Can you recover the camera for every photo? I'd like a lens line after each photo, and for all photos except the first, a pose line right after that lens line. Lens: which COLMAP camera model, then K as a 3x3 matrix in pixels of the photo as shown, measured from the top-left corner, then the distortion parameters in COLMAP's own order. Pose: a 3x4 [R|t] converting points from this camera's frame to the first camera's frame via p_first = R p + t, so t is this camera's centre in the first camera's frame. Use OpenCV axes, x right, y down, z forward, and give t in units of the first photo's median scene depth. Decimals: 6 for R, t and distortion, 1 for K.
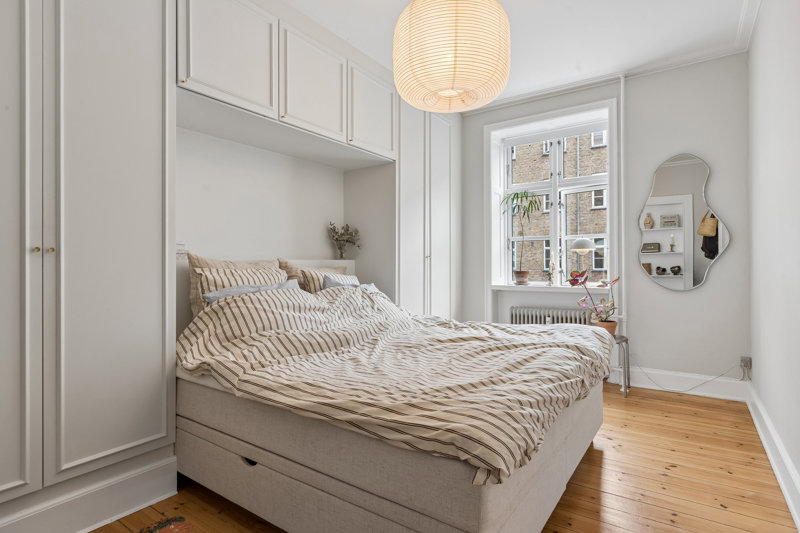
lens RADIAL K [[430.2, 0, 384.6], [0, 430.2, 258.9], [0, 0, 1]] dist [0.005734, -0.001856]
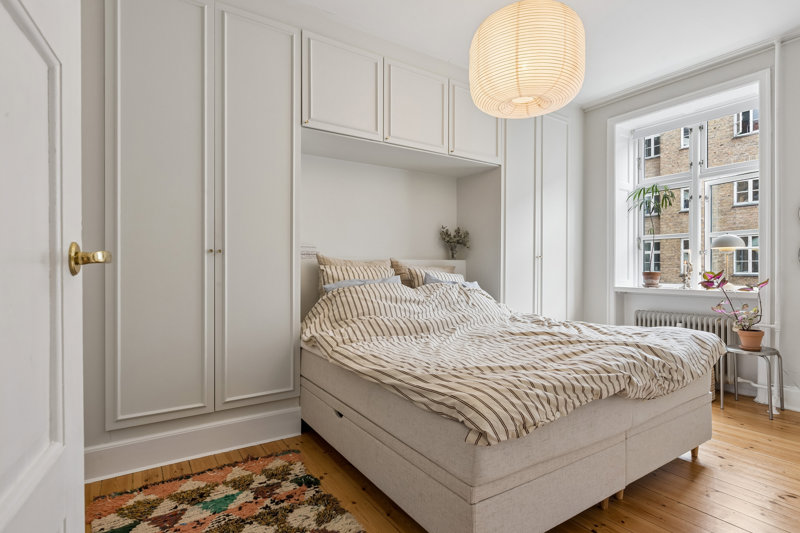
lens RADIAL K [[430.2, 0, 396.9], [0, 430.2, 264.6], [0, 0, 1]] dist [0.005734, -0.001856]
pose [[0.923967, 0.002033, -0.382466, 0.261498], [-0.000650, 0.999993, 0.003745, 0.014278], [0.382471, -0.003211, 0.923962, -0.094798]]
